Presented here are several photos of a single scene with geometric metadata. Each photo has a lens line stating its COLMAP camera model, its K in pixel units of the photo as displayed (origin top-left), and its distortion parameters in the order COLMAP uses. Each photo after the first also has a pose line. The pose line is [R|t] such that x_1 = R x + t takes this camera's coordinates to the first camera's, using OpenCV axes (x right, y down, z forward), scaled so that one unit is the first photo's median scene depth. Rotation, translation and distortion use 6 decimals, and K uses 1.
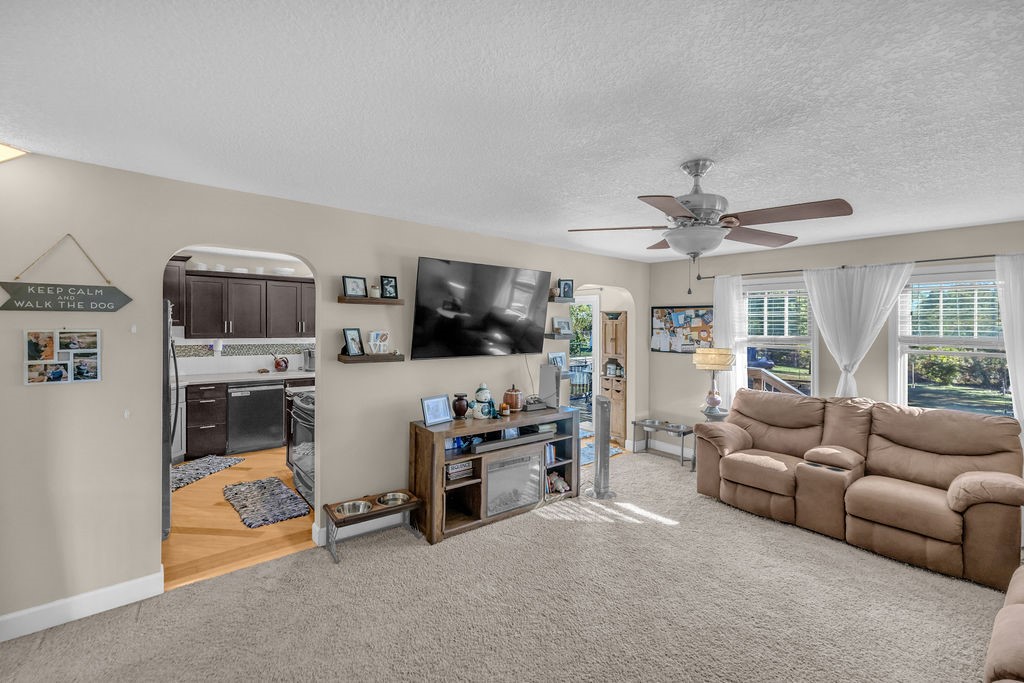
lens RADIAL K [[427.5, 0, 514.0], [0, 427.5, 337.7], [0, 0, 1]] dist [-0.010209, 0.000337]
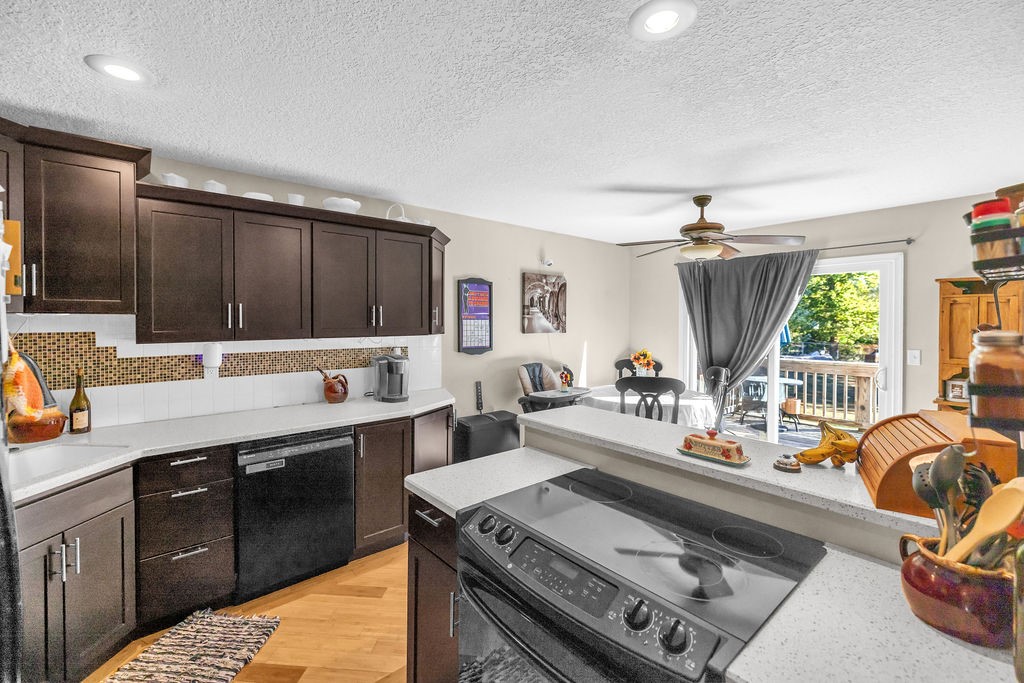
lens RADIAL K [[427.5, 0, 511.3], [0, 427.5, 329.5], [0, 0, 1]] dist [-0.010209, 0.000337]
pose [[0.999893, -0.013363, 0.005914, -0.363821], [0.013386, 0.999903, -0.003845, -0.004823], [-0.005862, 0.003924, 0.999975, 0.521525]]
